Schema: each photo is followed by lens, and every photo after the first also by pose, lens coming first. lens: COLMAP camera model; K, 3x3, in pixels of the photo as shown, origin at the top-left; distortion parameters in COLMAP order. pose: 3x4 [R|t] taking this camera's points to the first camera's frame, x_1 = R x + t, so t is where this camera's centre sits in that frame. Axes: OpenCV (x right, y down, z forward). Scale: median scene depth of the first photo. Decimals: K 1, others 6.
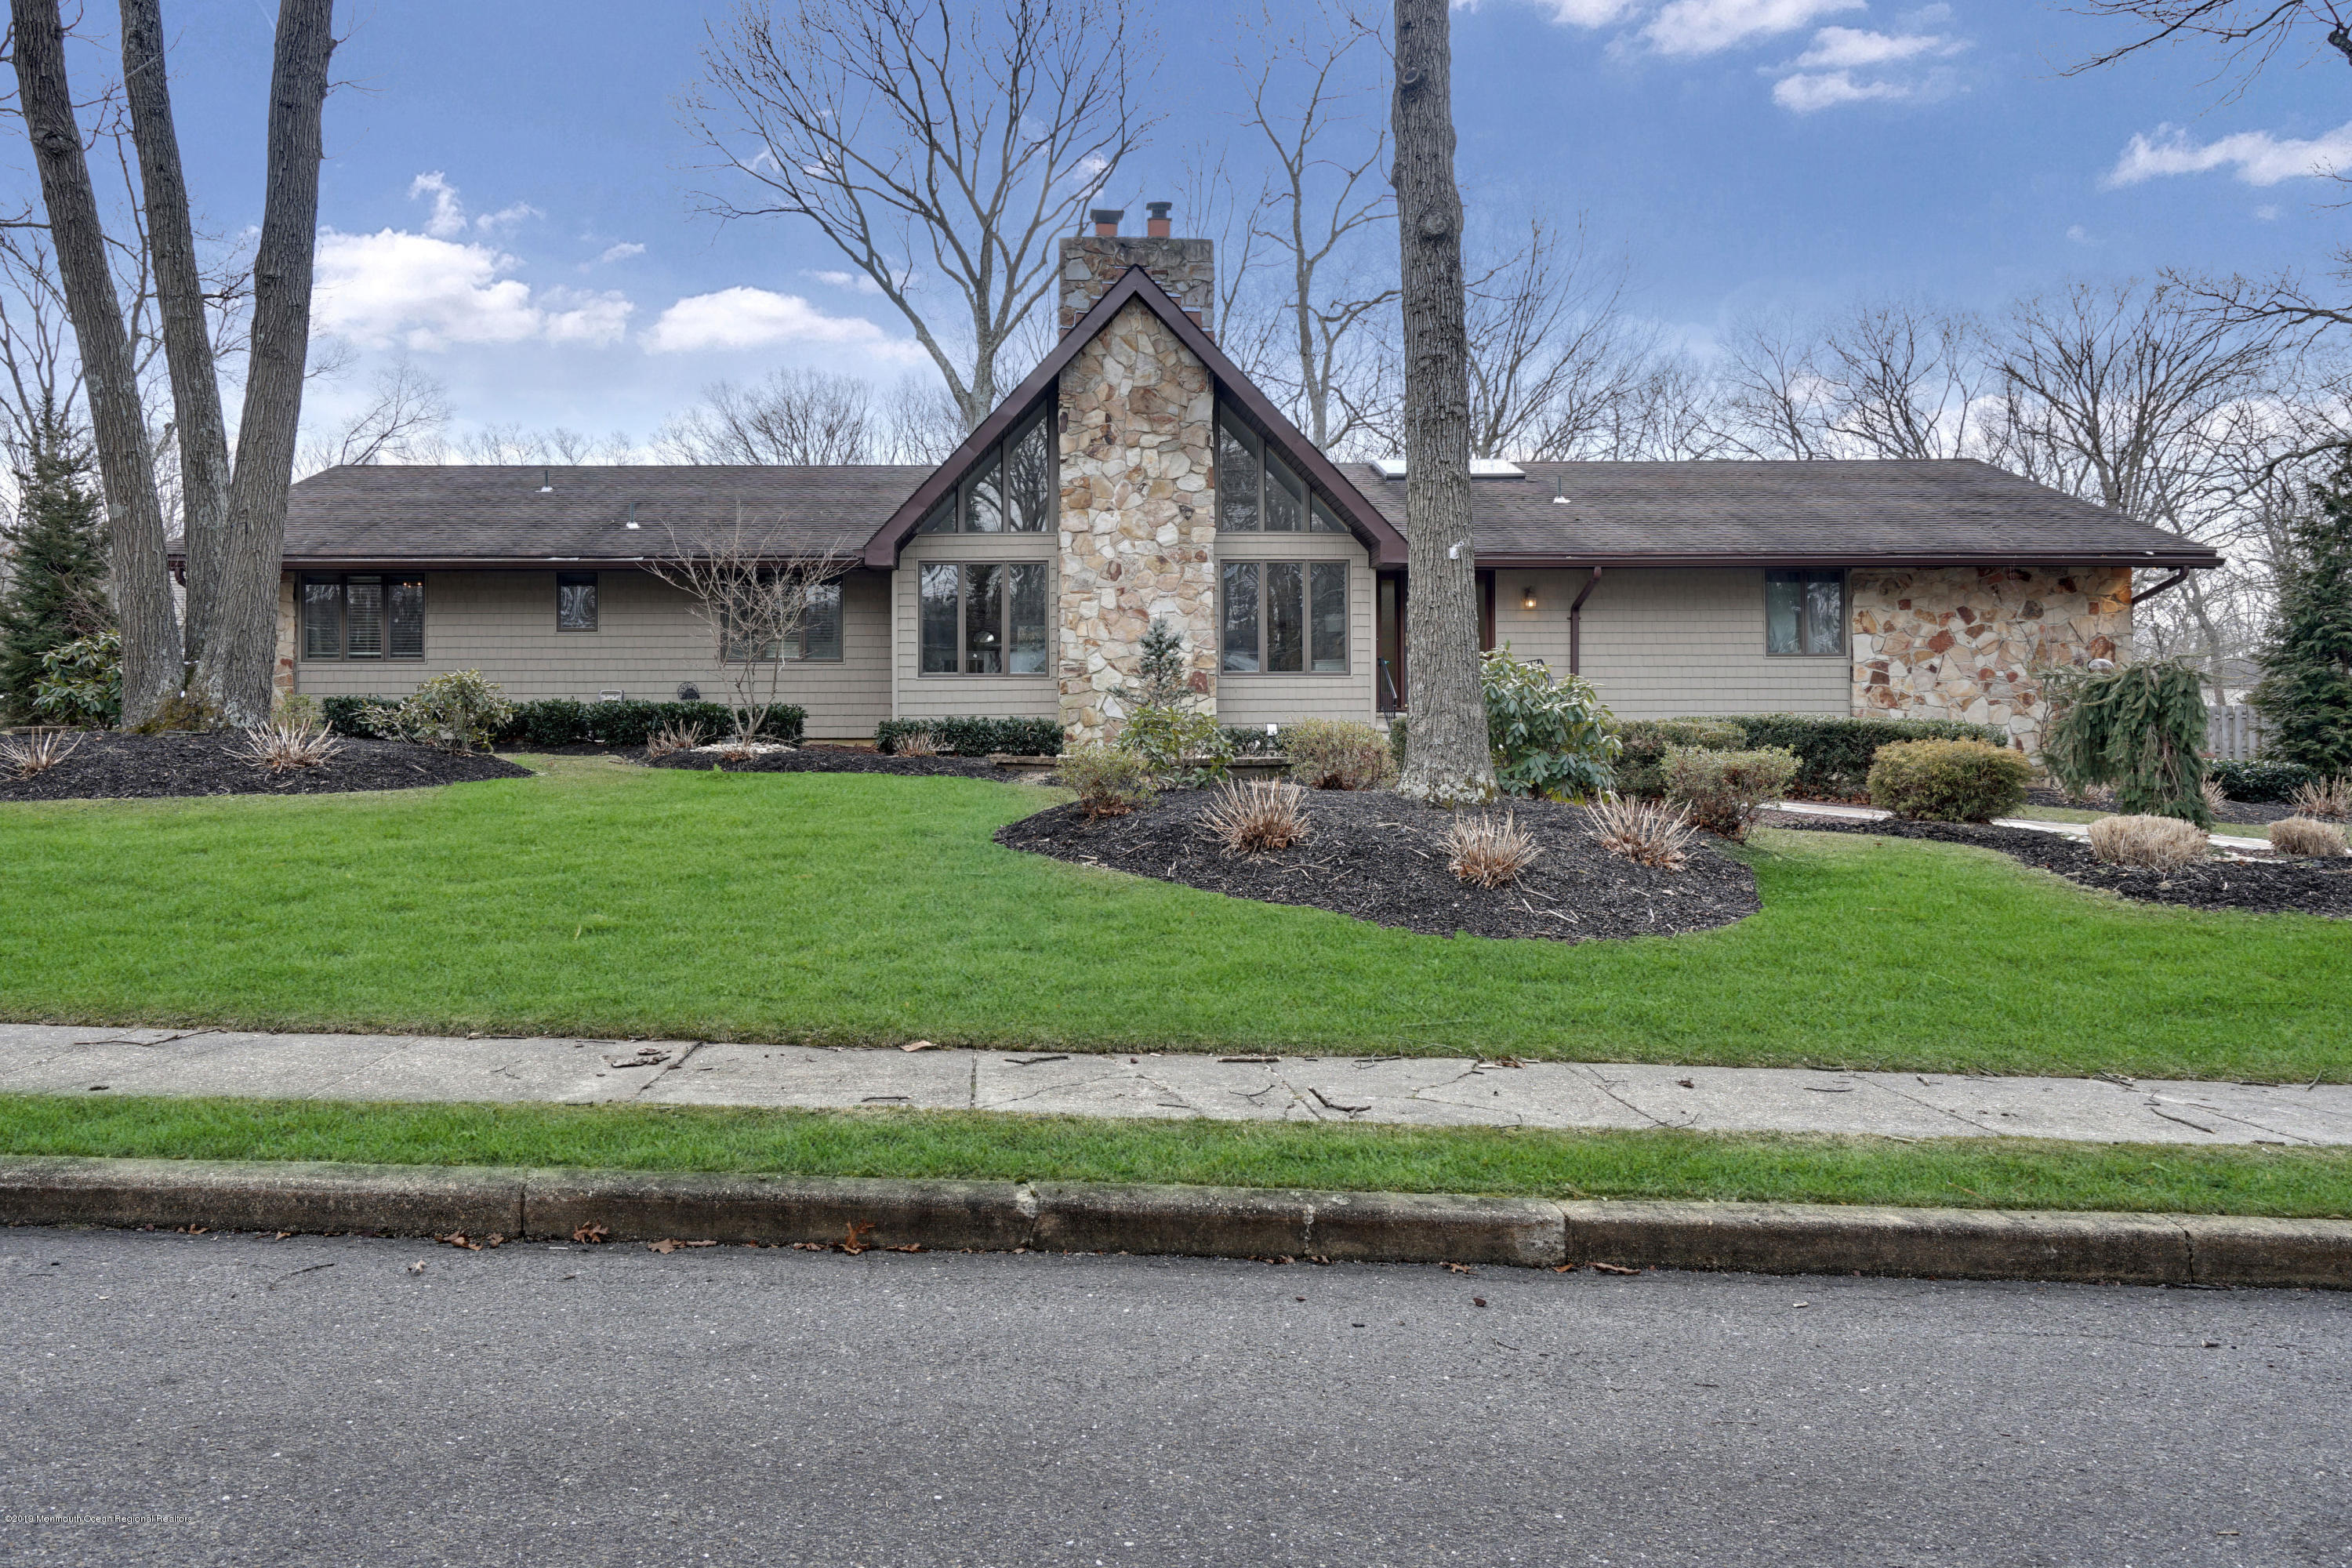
lens RADIAL K [[1364.1, 0, 1165.1], [0, 1364.1, 724.1], [0, 0, 1]] dist [0.019160, -0.000106]
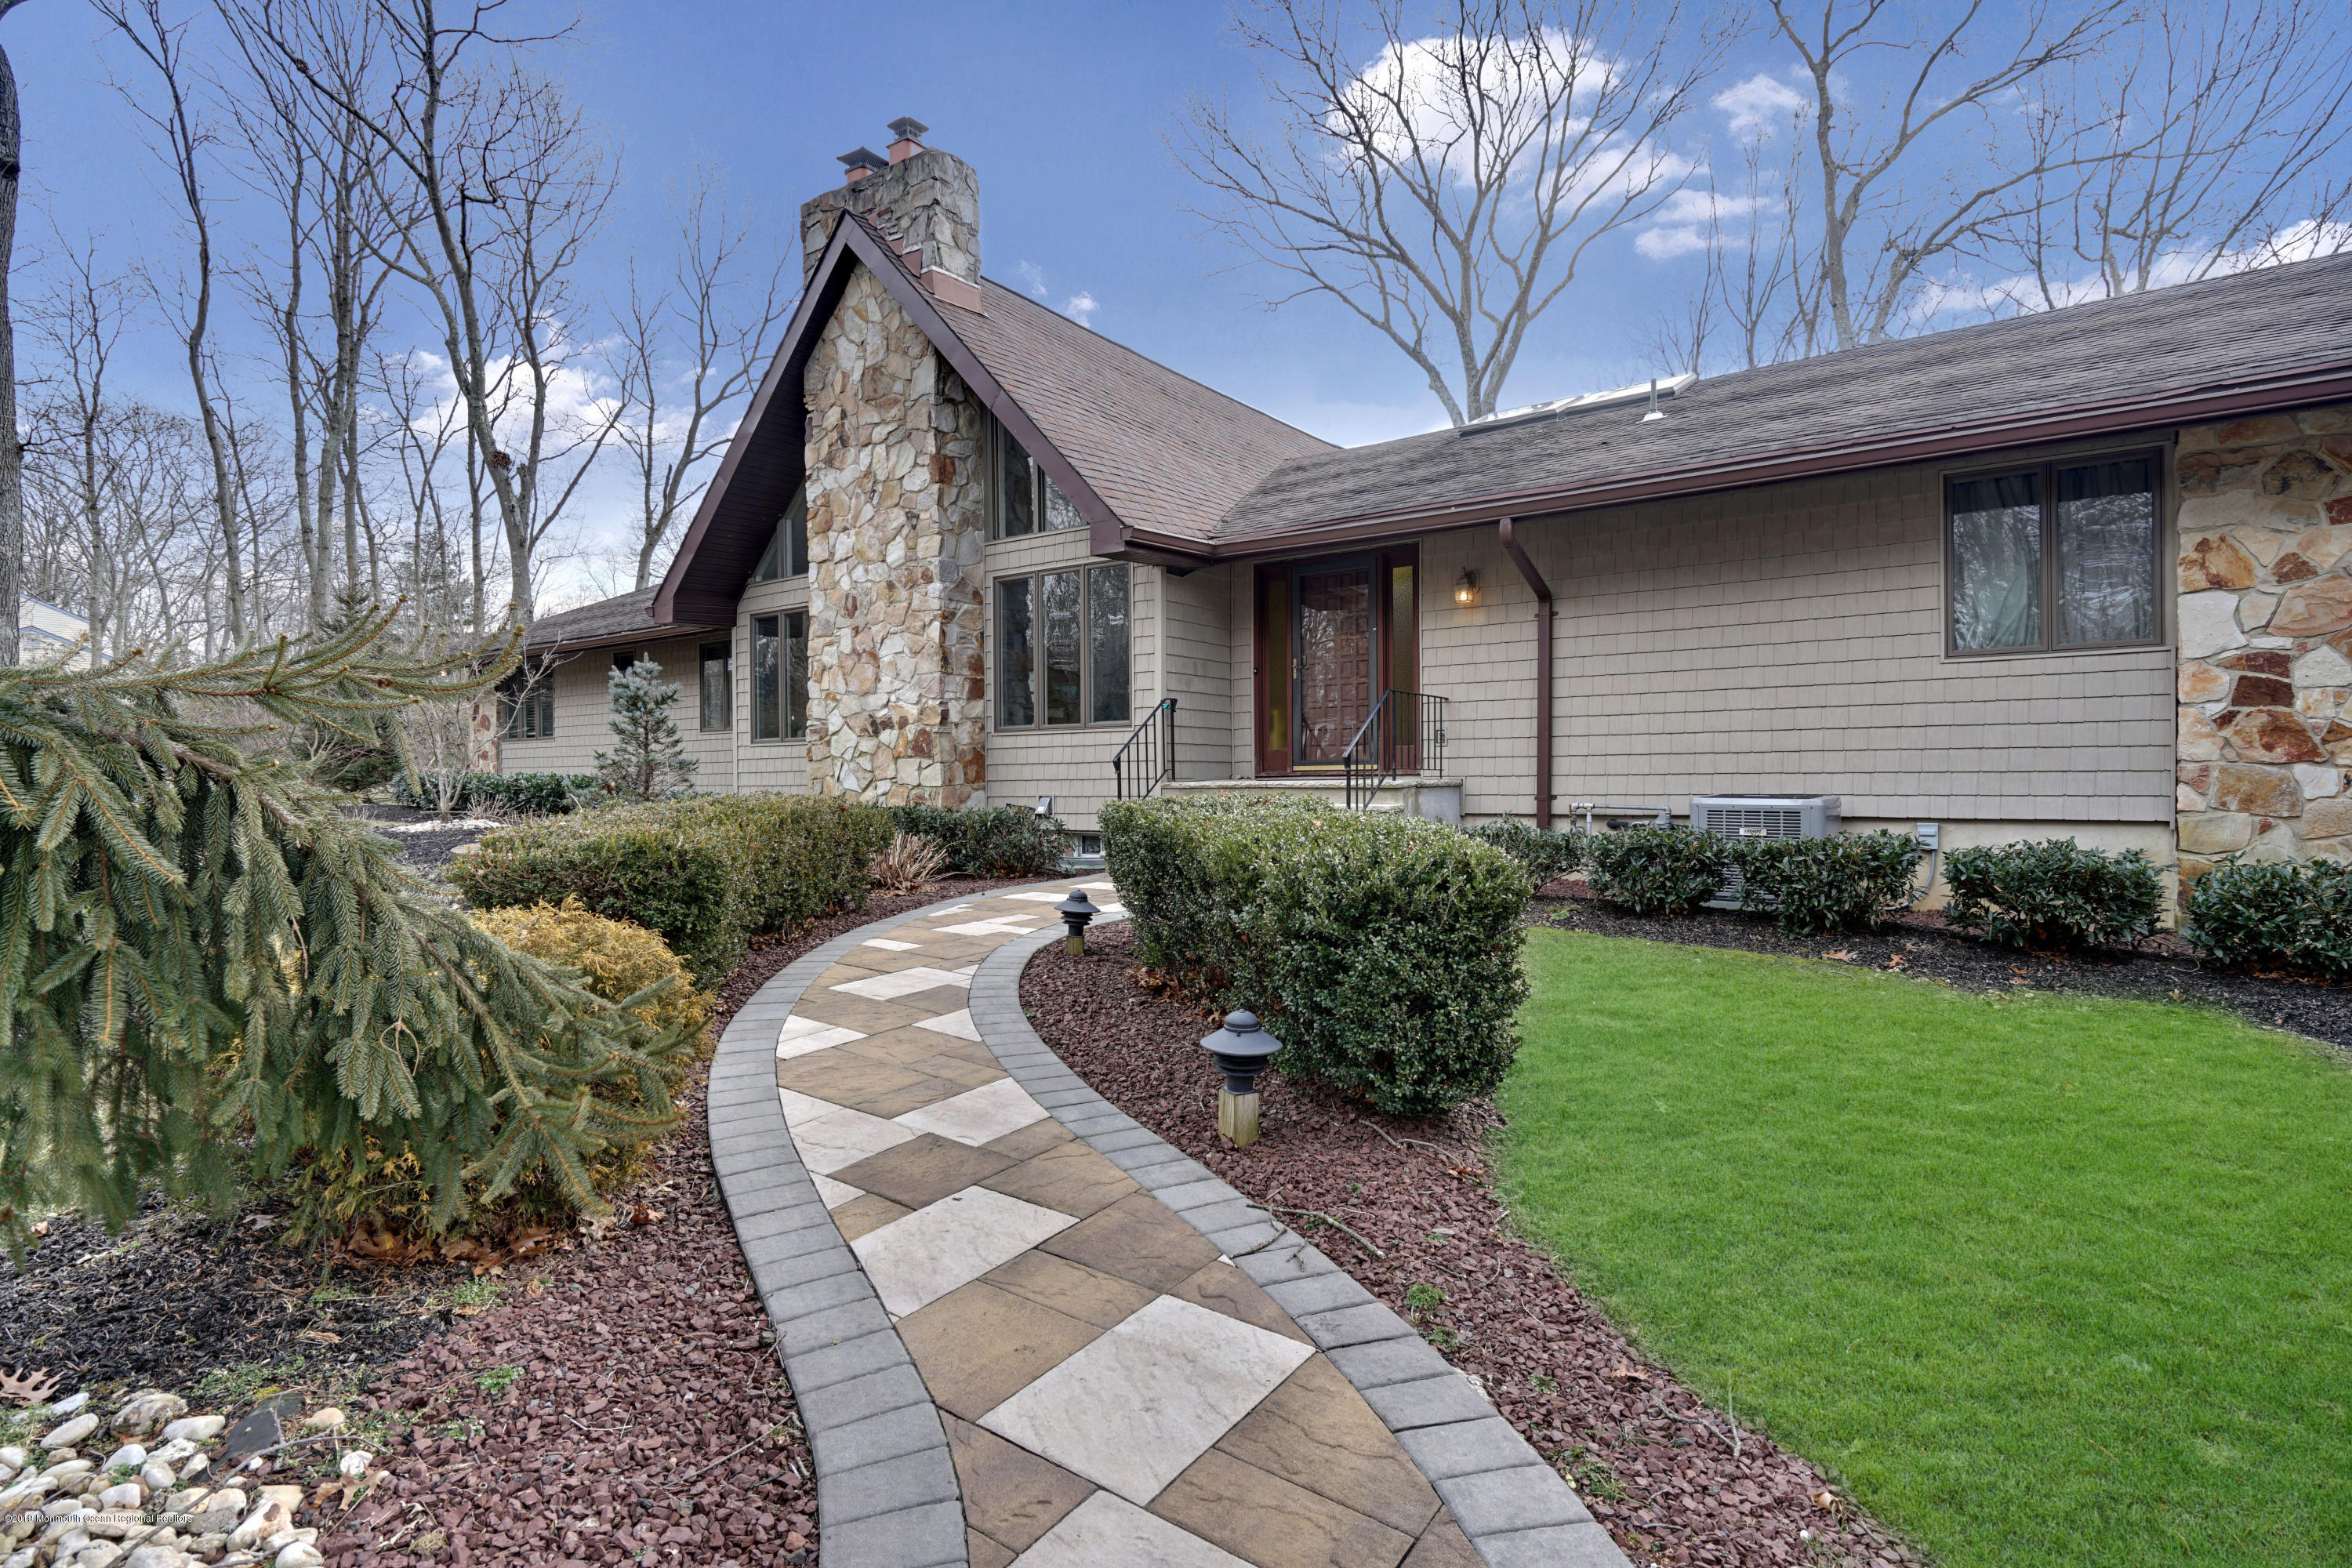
lens RADIAL K [[1177.2, 0, 1278.2], [0, 1177.2, 784.9], [0, 0, 1]] dist [0.006936, 0.000301]
pose [[0.792966, -0.000650, -0.609265, 0.559289], [0.007577, 0.999933, 0.008795, -0.011548], [0.609218, -0.011590, 0.792918, 0.585464]]
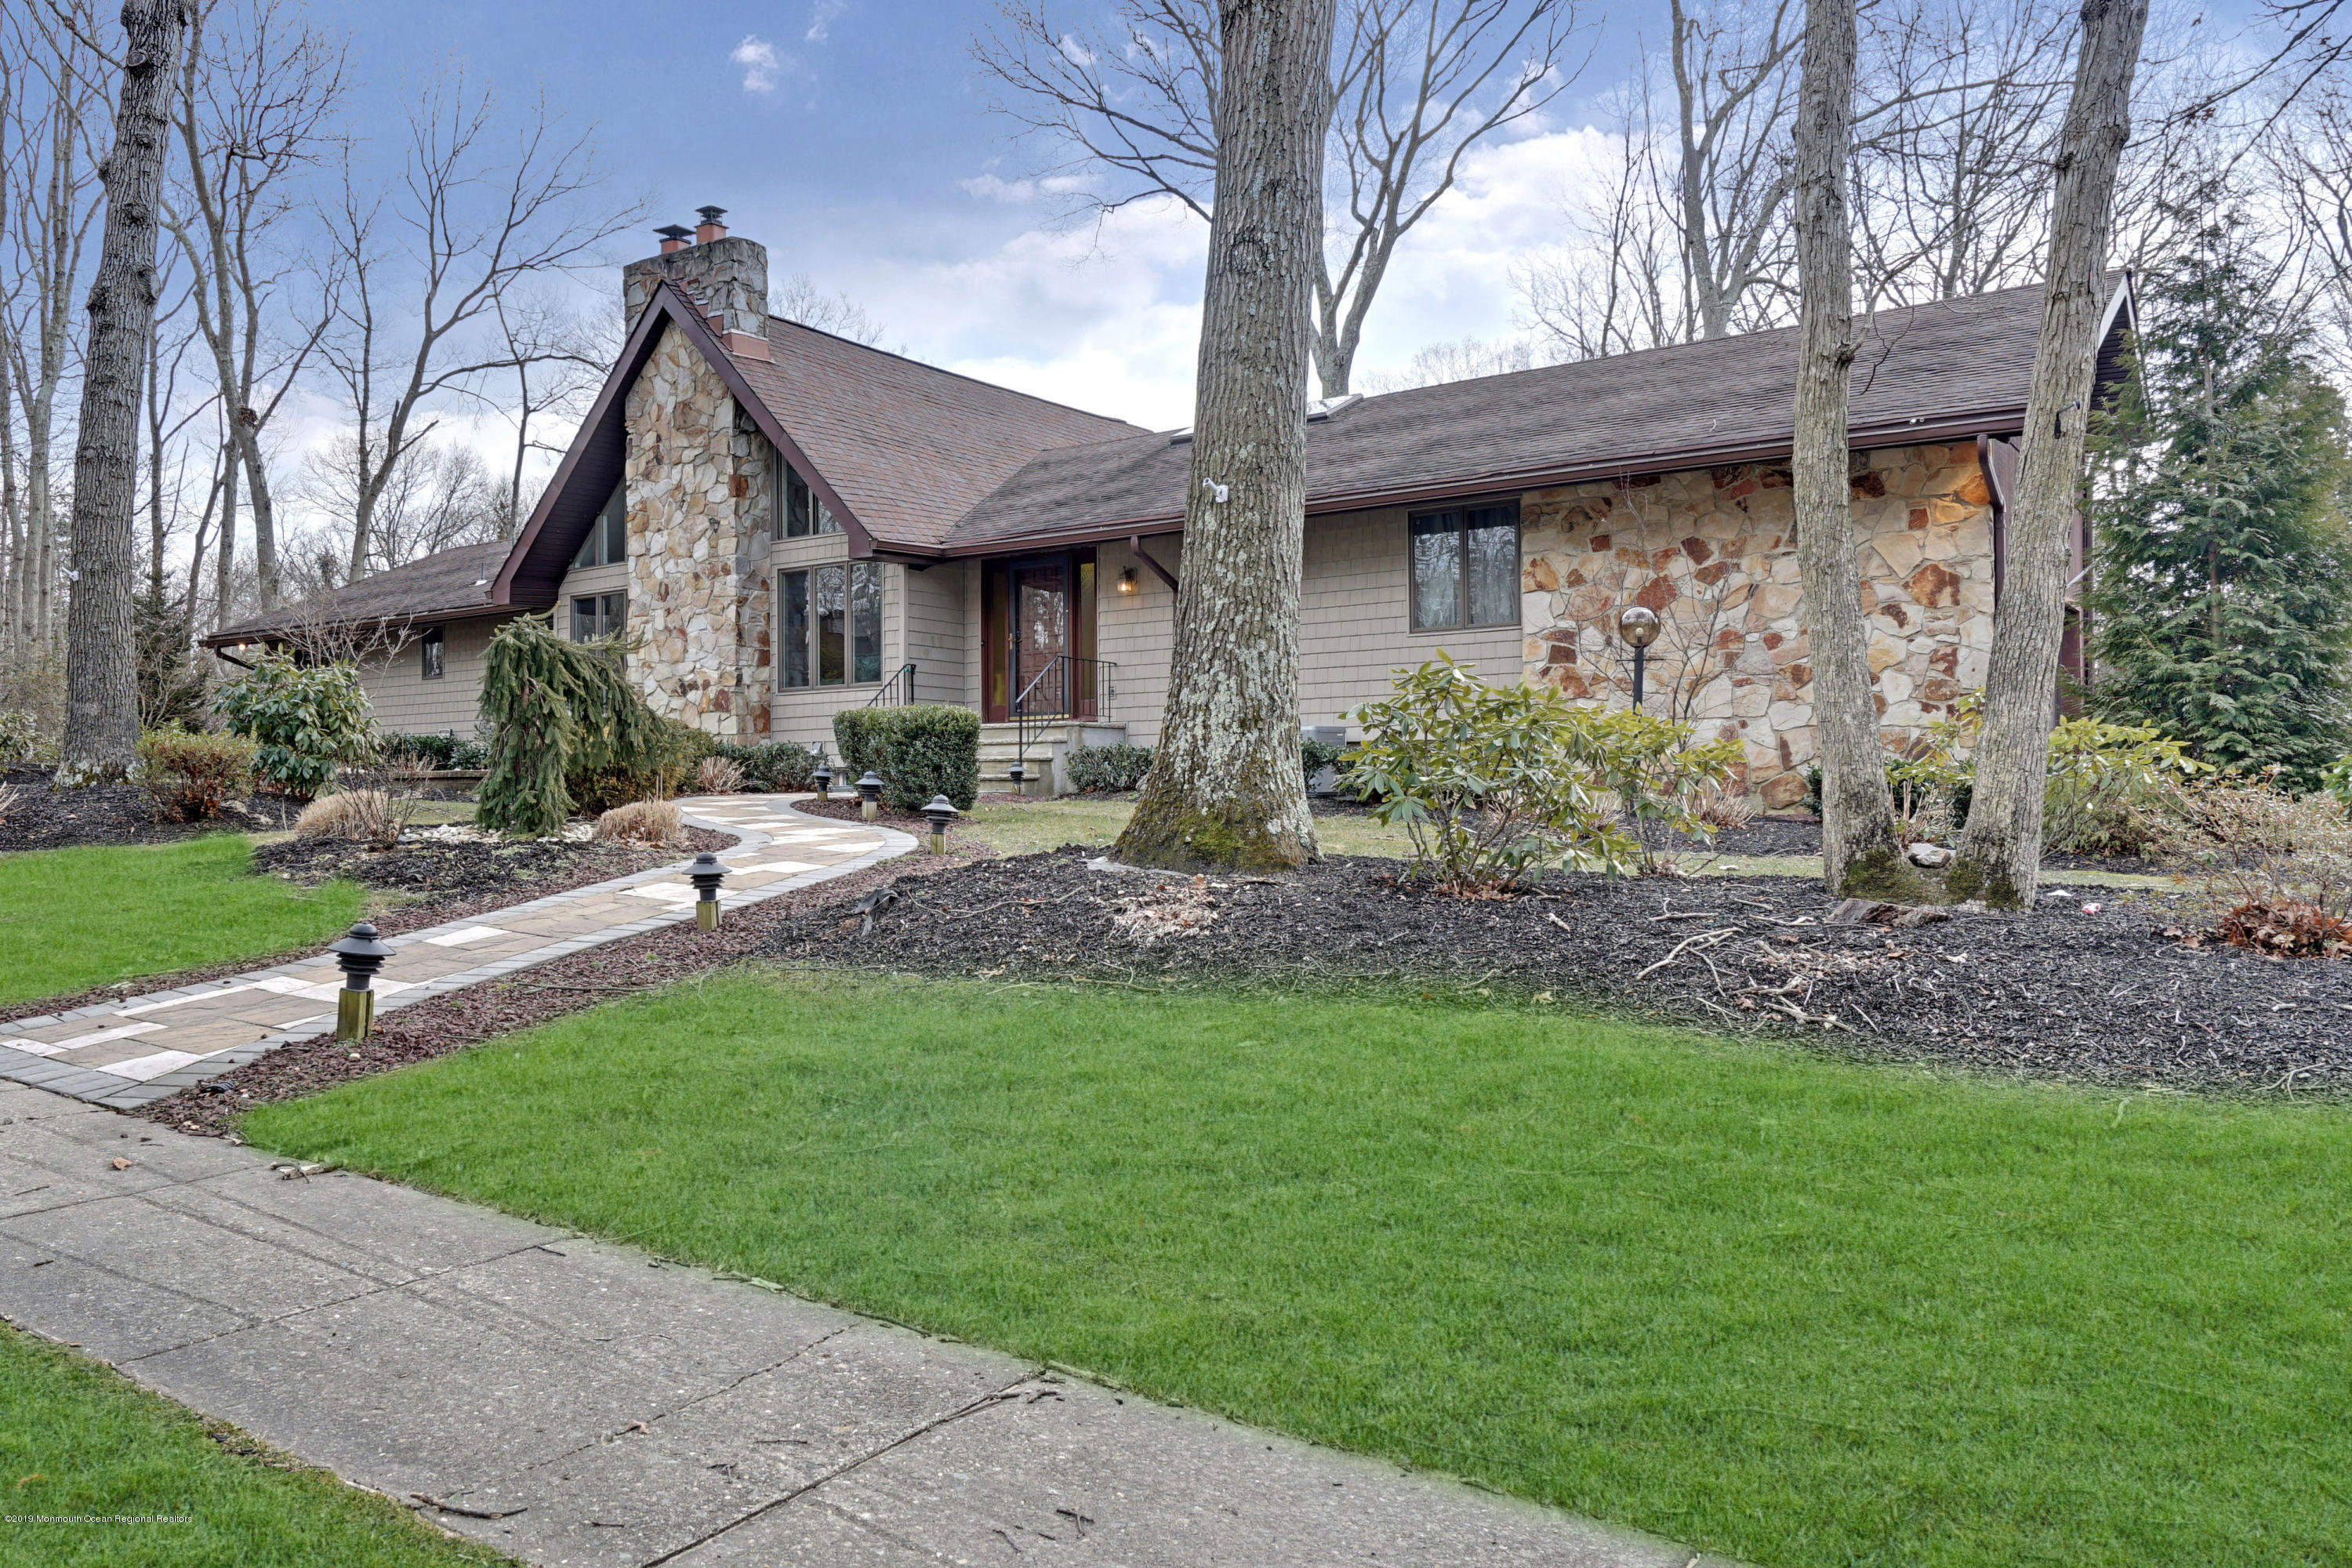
lens RADIAL K [[1835.3, 0, 1170.4], [0, 1835.3, 788.5], [0, 0, 1]] dist [0.004813, 0.002202]
pose [[0.777087, -0.011762, -0.629283, 1.047553], [0.008337, 0.999930, -0.008394, 0.043159], [0.629338, 0.001276, 0.777131, 0.190470]]
